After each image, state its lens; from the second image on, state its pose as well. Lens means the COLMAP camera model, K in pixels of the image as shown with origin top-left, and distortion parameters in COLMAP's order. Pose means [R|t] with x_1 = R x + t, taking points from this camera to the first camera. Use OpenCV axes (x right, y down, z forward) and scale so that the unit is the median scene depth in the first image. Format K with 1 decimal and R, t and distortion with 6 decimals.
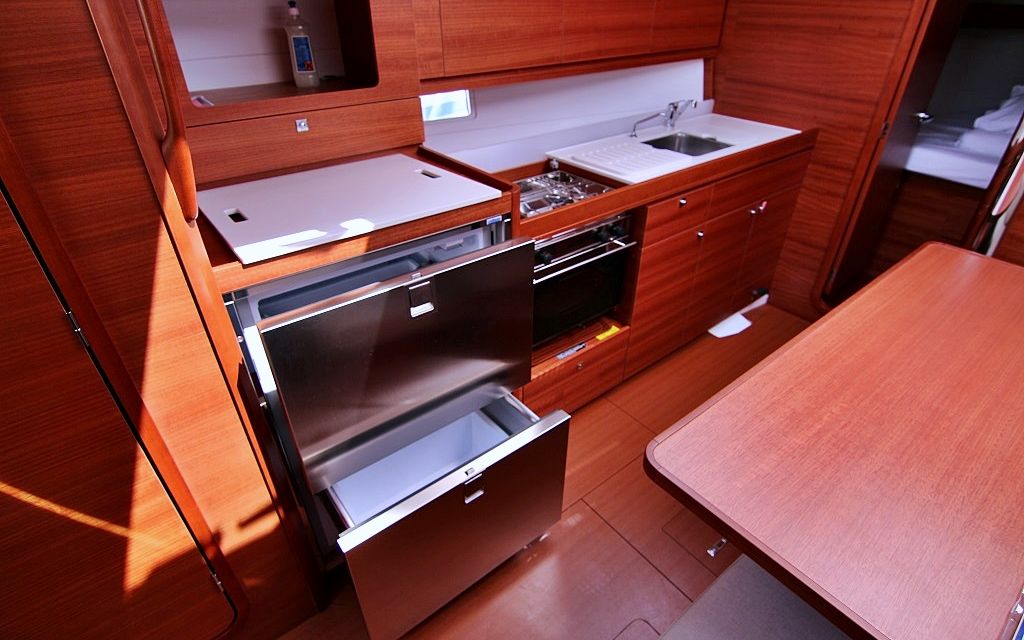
lens RADIAL K [[519.0, 0, 515.7], [0, 519.0, 315.5], [0, 0, 1]] dist [-0.001217, -0.015723]
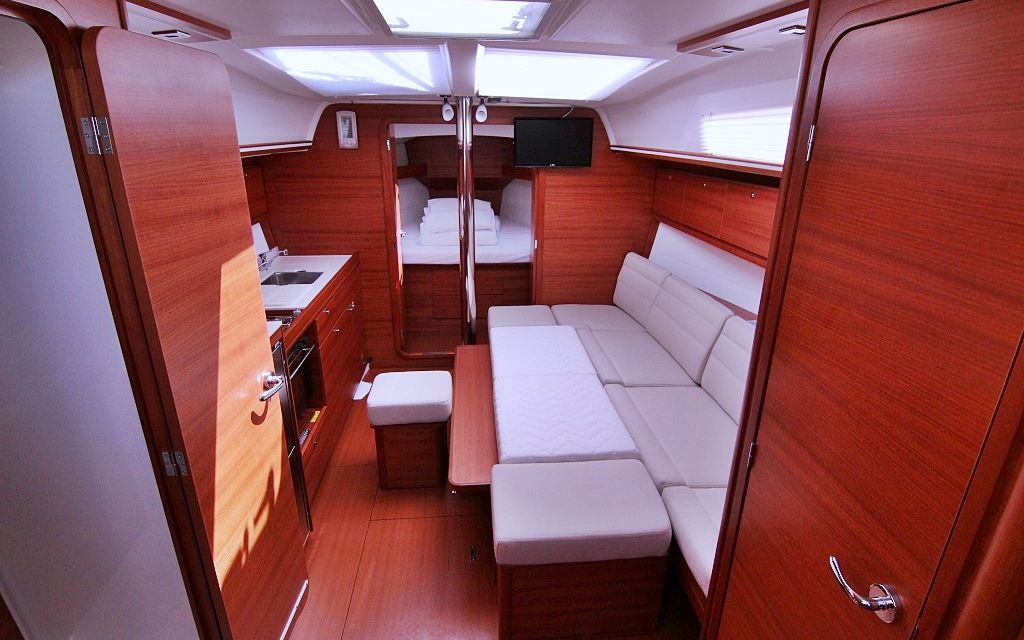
lens RADIAL K [[519.0, 0, 515.7], [0, 519.0, 315.5], [0, 0, 1]] dist [-0.001217, -0.015723]
pose [[0.548508, -0.274620, 0.789762, -0.522261], [0.446601, 0.894733, 0.000946, 0.030685], [-0.706885, 0.352189, 0.613413, -0.280092]]
